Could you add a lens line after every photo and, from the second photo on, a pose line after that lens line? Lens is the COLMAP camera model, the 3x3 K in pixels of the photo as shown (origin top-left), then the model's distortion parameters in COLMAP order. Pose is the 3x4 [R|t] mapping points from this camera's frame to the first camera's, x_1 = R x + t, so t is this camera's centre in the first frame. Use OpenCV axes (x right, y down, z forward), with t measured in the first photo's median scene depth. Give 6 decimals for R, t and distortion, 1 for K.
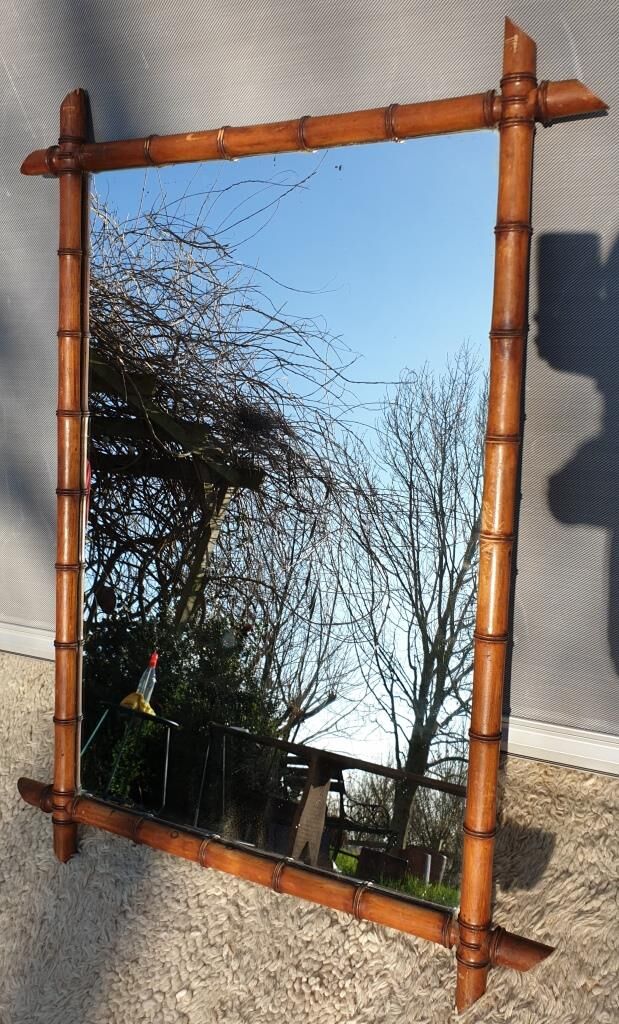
lens RADIAL K [[852.9, 0, 318.4], [0, 852.9, 461.2], [0, 0, 1]] dist [-0.016400, 0.037655]
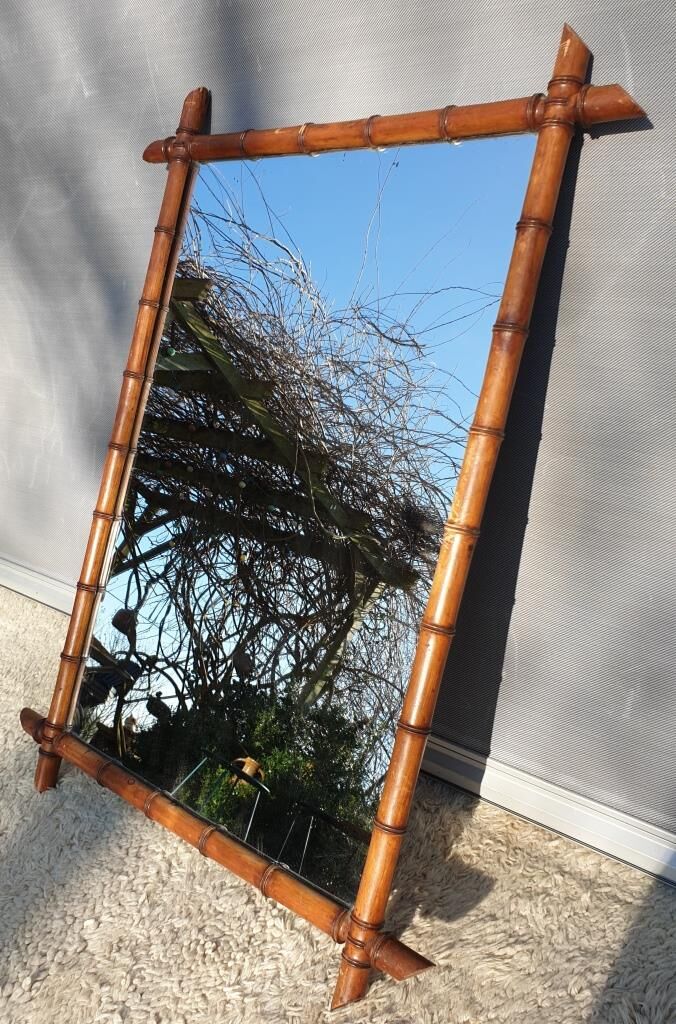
lens RADIAL K [[854.0, 0, 334.0], [0, 854.0, 508.7], [0, 0, 1]] dist [0.002041, 0.006883]
pose [[0.960717, 0.191697, -0.200688, 0.216833], [-0.207004, 0.976614, -0.058095, 0.129110], [0.184858, 0.097356, 0.977931, 0.001987]]
